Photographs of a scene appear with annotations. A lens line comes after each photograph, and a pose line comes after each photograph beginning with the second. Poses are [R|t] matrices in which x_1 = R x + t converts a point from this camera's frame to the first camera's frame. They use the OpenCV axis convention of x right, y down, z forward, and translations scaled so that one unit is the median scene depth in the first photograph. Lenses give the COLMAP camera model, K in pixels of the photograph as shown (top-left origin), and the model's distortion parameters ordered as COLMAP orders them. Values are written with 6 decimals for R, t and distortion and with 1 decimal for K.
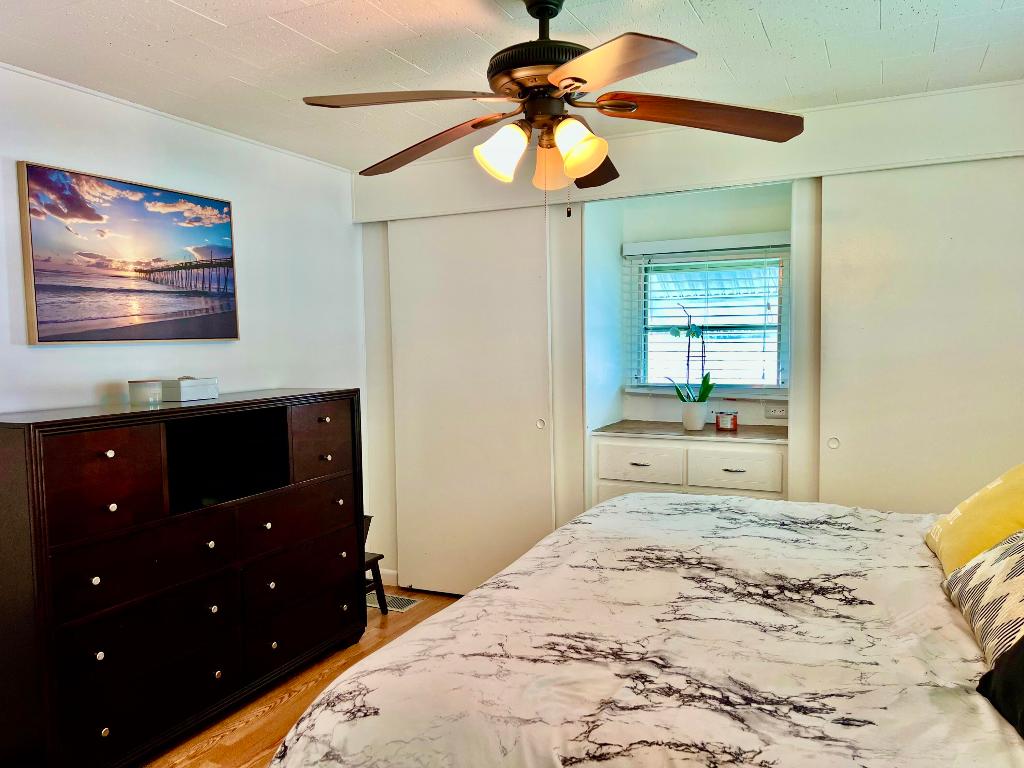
lens RADIAL K [[769.0, 0, 504.8], [0, 769.0, 389.9], [0, 0, 1]] dist [0.060720, -0.076817]
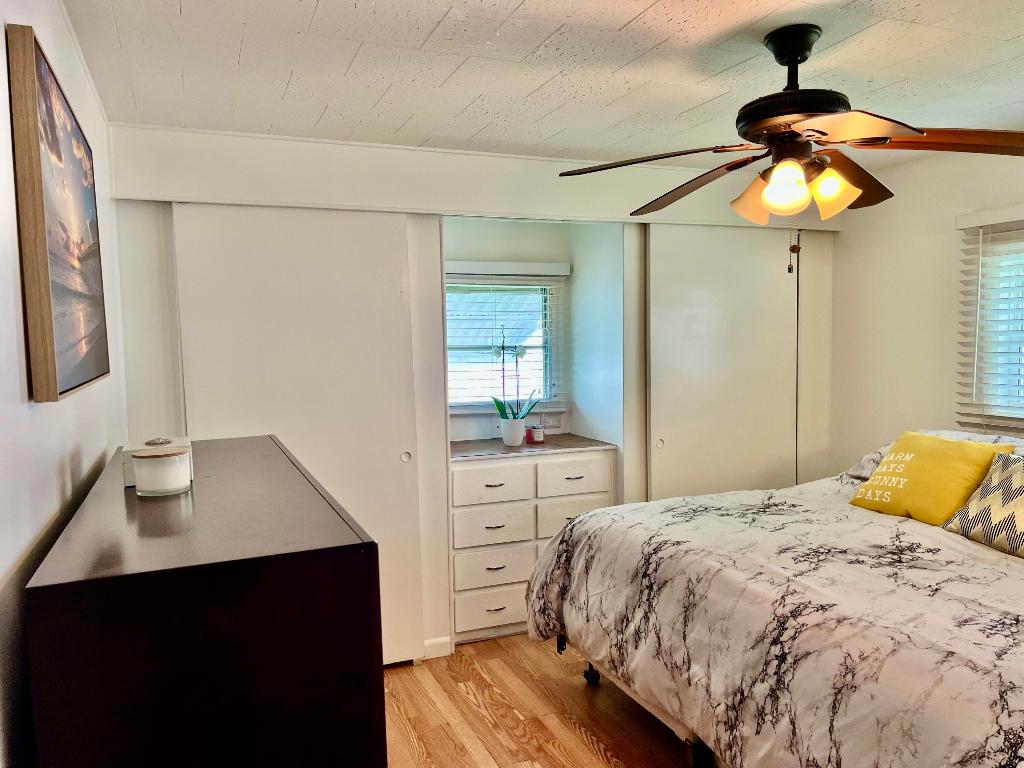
lens RADIAL K [[769.0, 0, 511.8], [0, 769.0, 381.6], [0, 0, 1]] dist [0.060720, -0.076817]
pose [[0.664898, -0.039884, 0.745868, -0.936037], [0.057917, 0.998320, 0.001754, -0.065128], [-0.744685, 0.042032, 0.666091, 0.544099]]
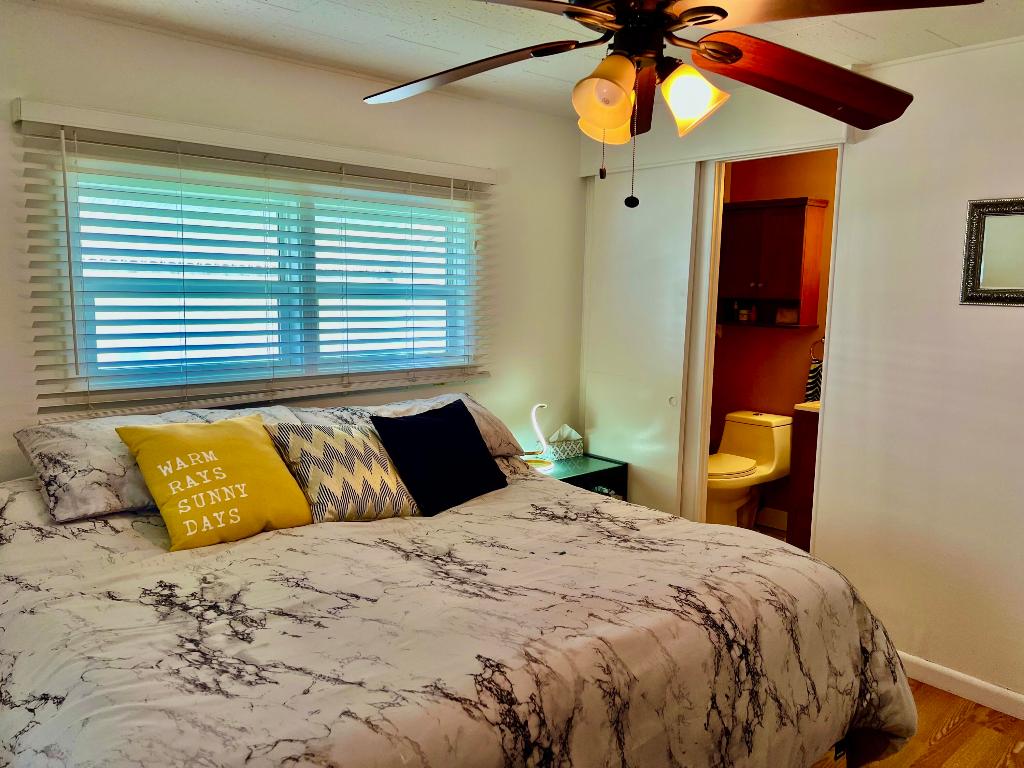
lens RADIAL K [[769.0, 0, 505.5], [0, 769.0, 388.1], [0, 0, 1]] dist [0.060720, -0.076817]
pose [[-0.915870, -0.056936, 0.397417, -0.146373], [0.024226, 0.980251, 0.196266, -0.158629], [-0.400743, 0.189382, -0.896403, 1.692347]]
